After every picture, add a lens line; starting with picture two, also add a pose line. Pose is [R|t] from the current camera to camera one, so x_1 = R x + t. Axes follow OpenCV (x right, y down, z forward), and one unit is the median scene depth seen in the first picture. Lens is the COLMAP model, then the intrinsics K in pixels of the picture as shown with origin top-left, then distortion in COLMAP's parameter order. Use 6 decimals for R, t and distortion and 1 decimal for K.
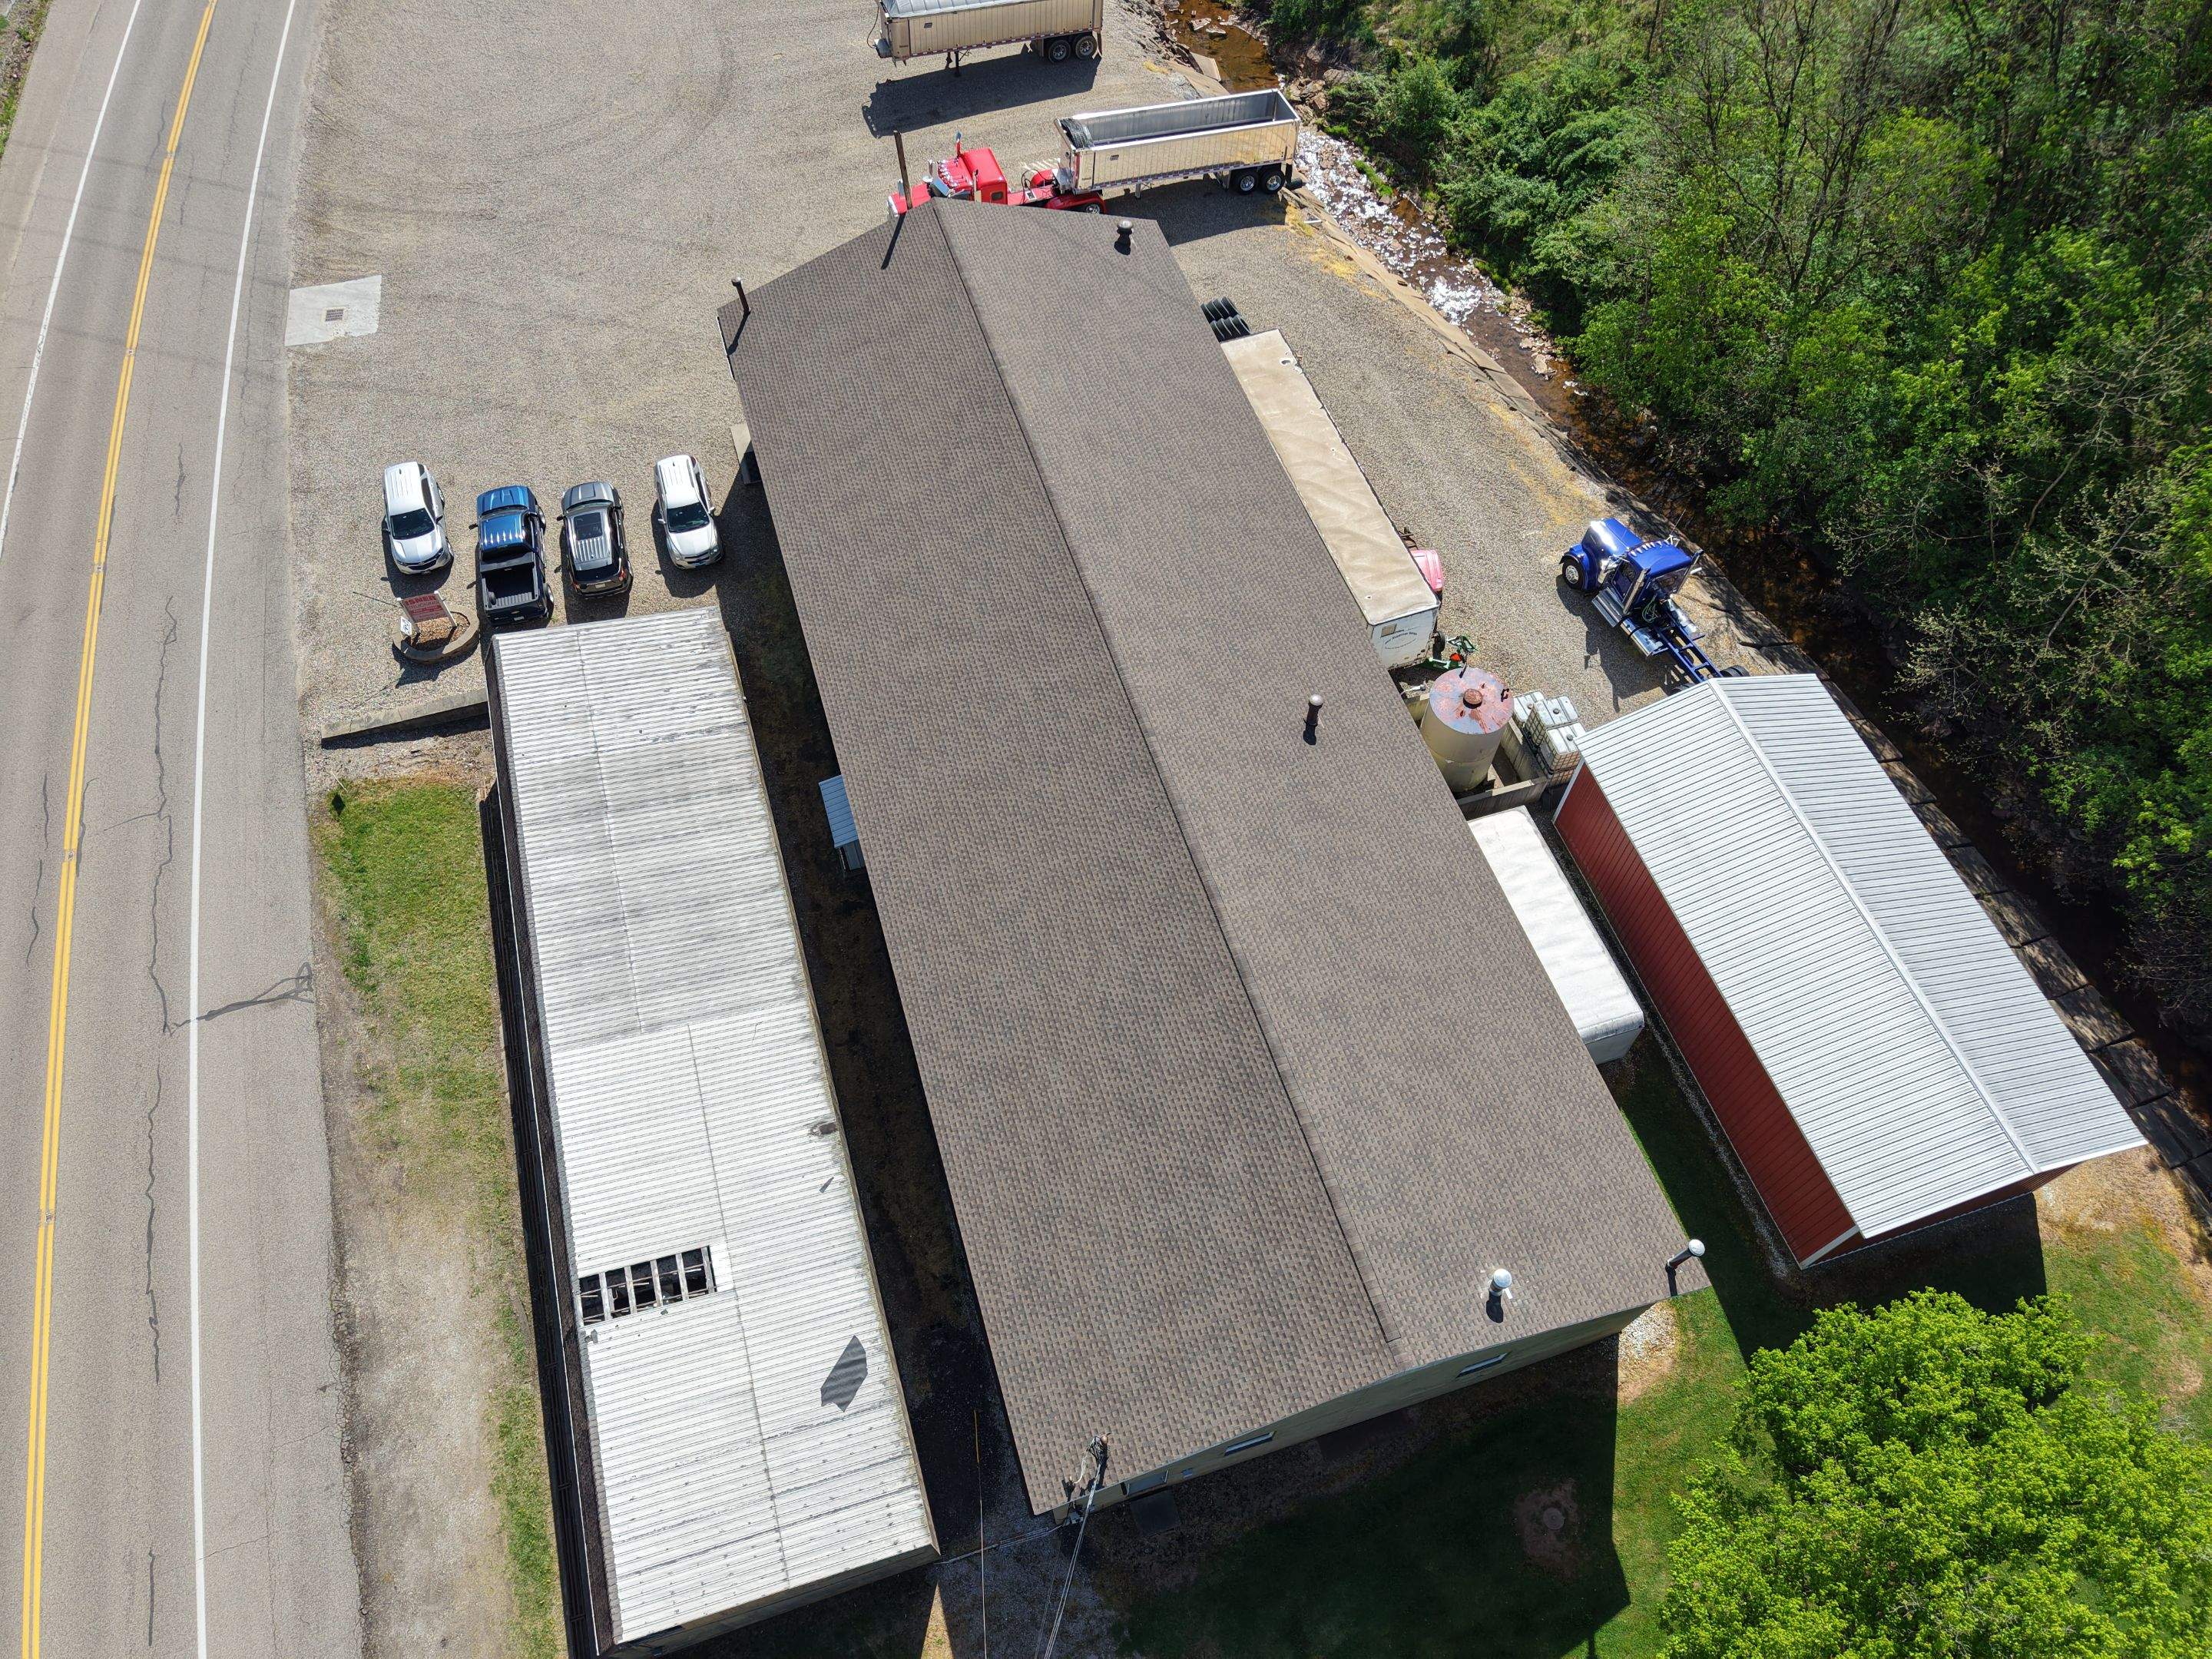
lens RADIAL K [[1555.8, 0, 1115.3], [0, 1555.8, 827.4], [0, 0, 1]] dist [0.008758, -0.004324]
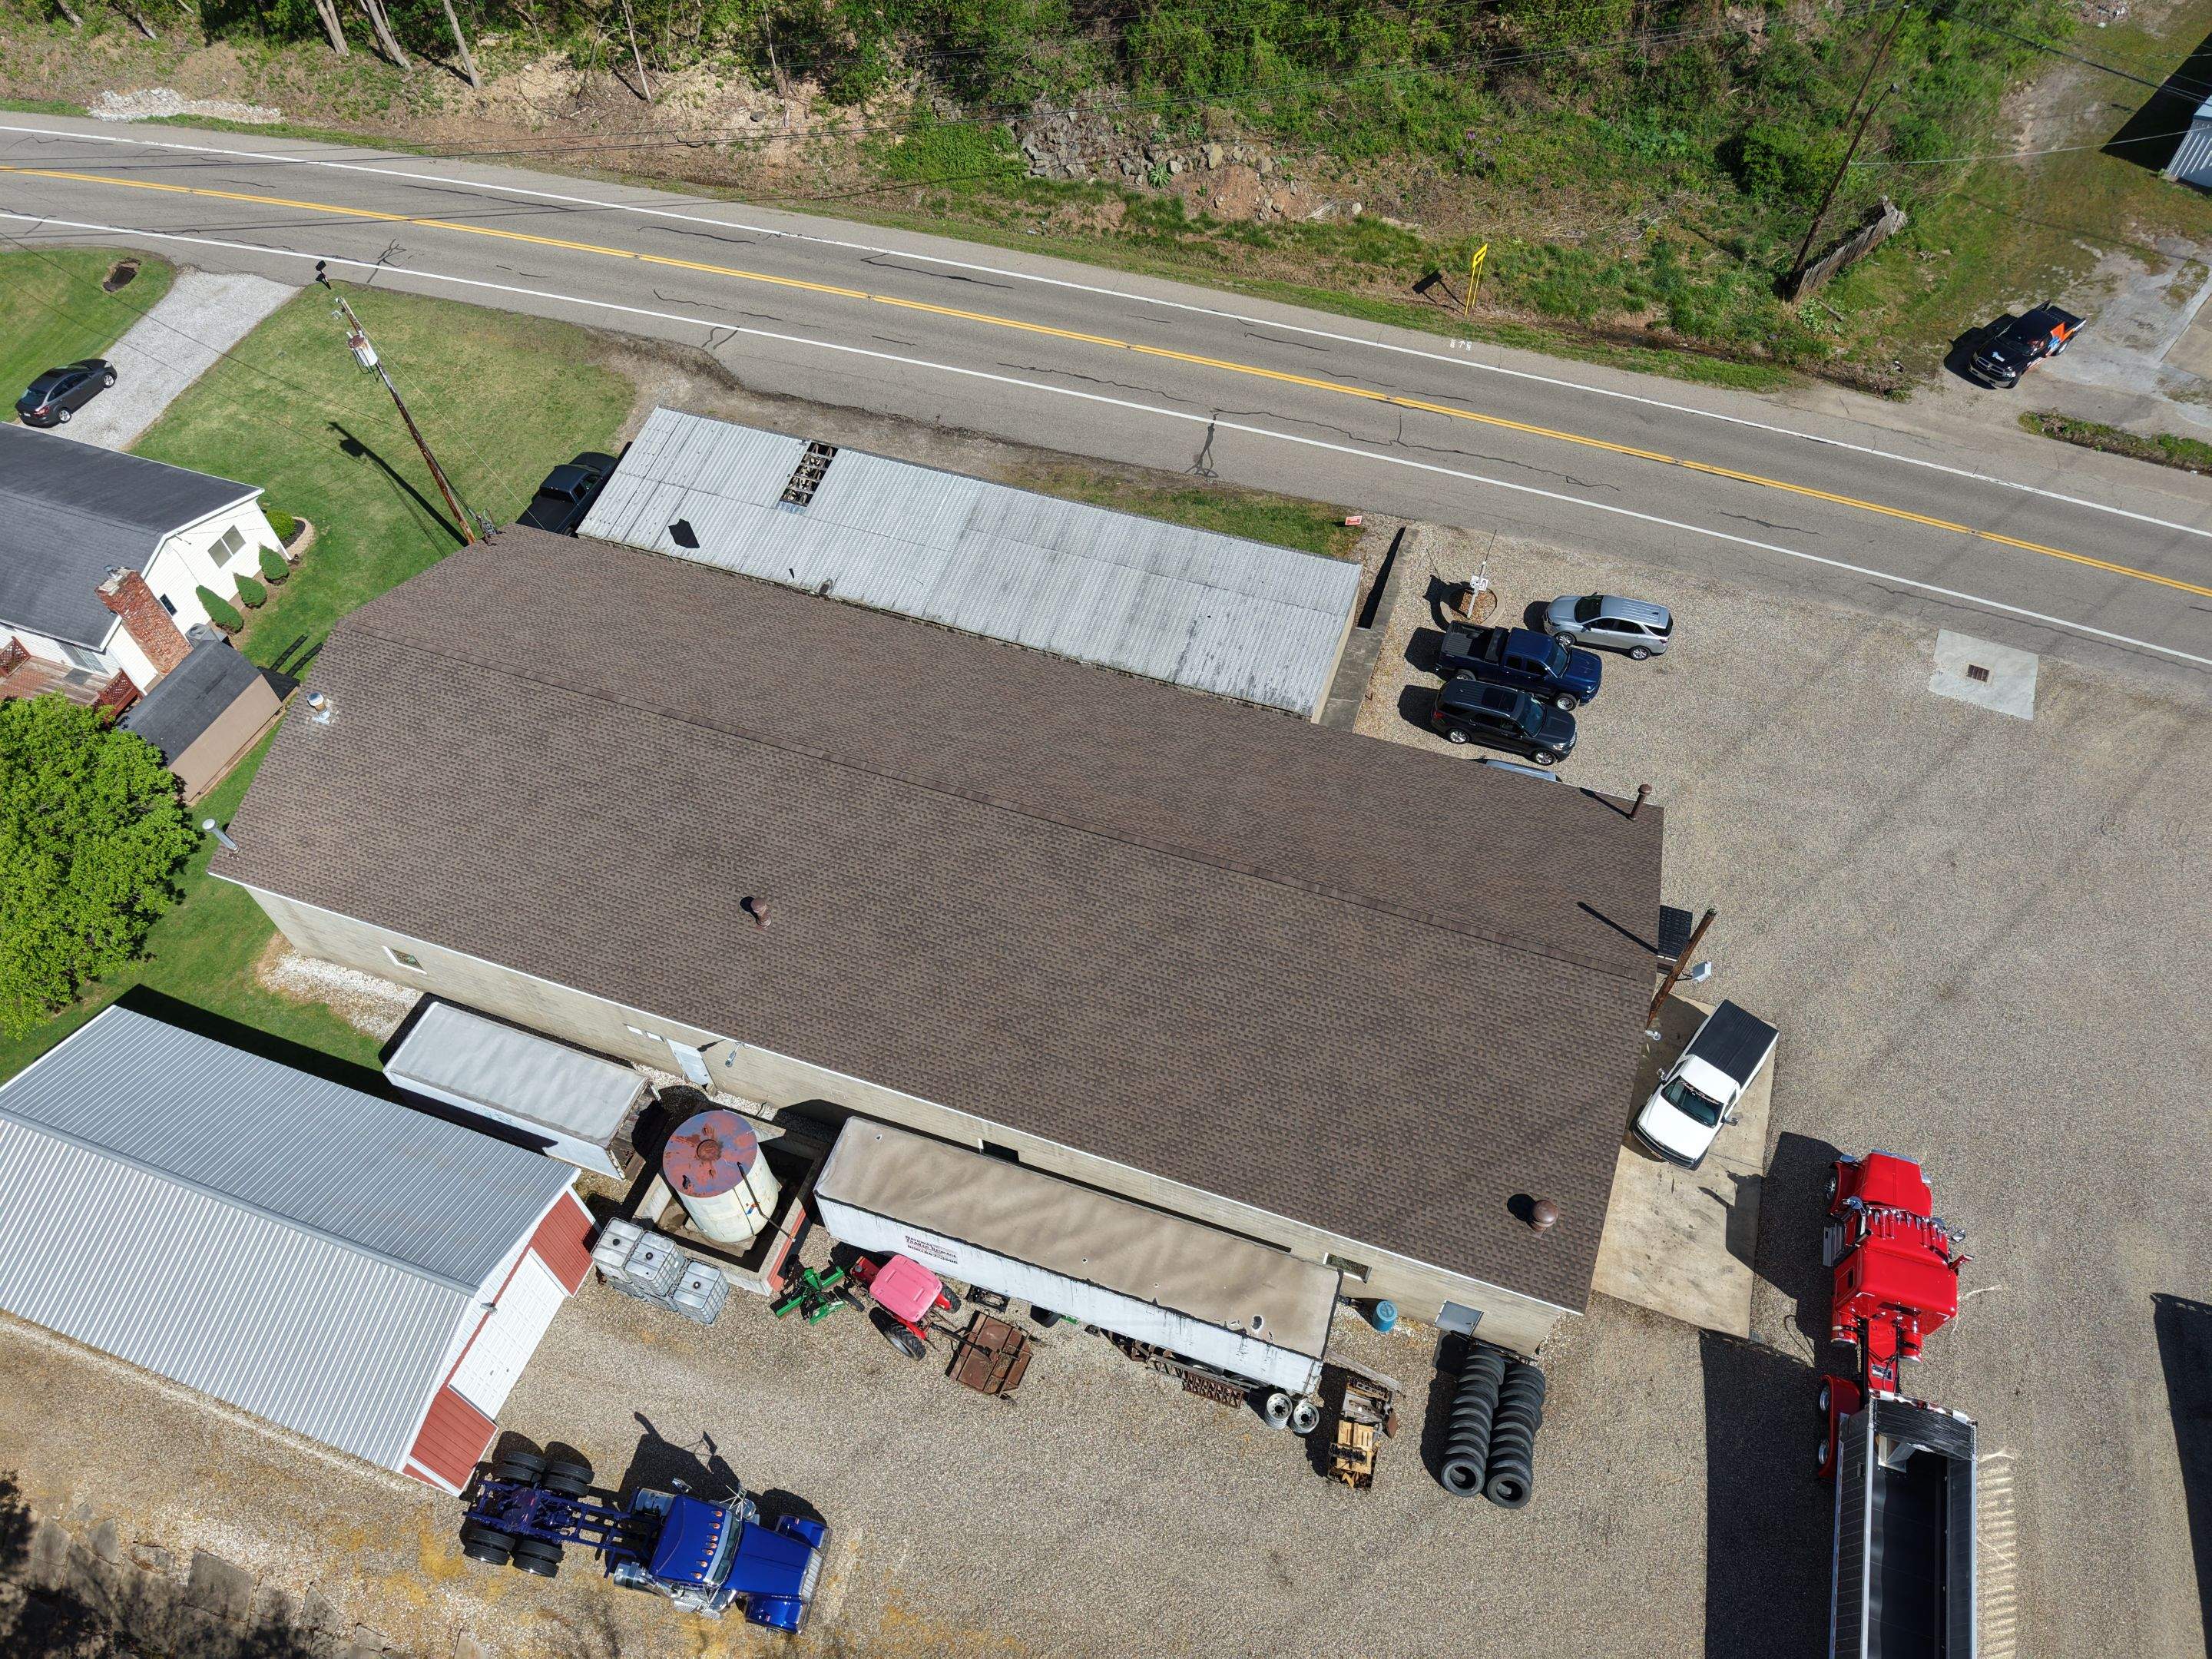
lens RADIAL K [[1555.8, 0, 1114.5], [0, 1555.8, 835.6], [0, 0, 1]] dist [0.008758, -0.004324]
pose [[-0.610292, 0.629333, -0.481127, 0.370772], [-0.653301, -0.056336, 0.754999, -0.826110], [0.448041, 0.775091, 0.445526, 0.519567]]
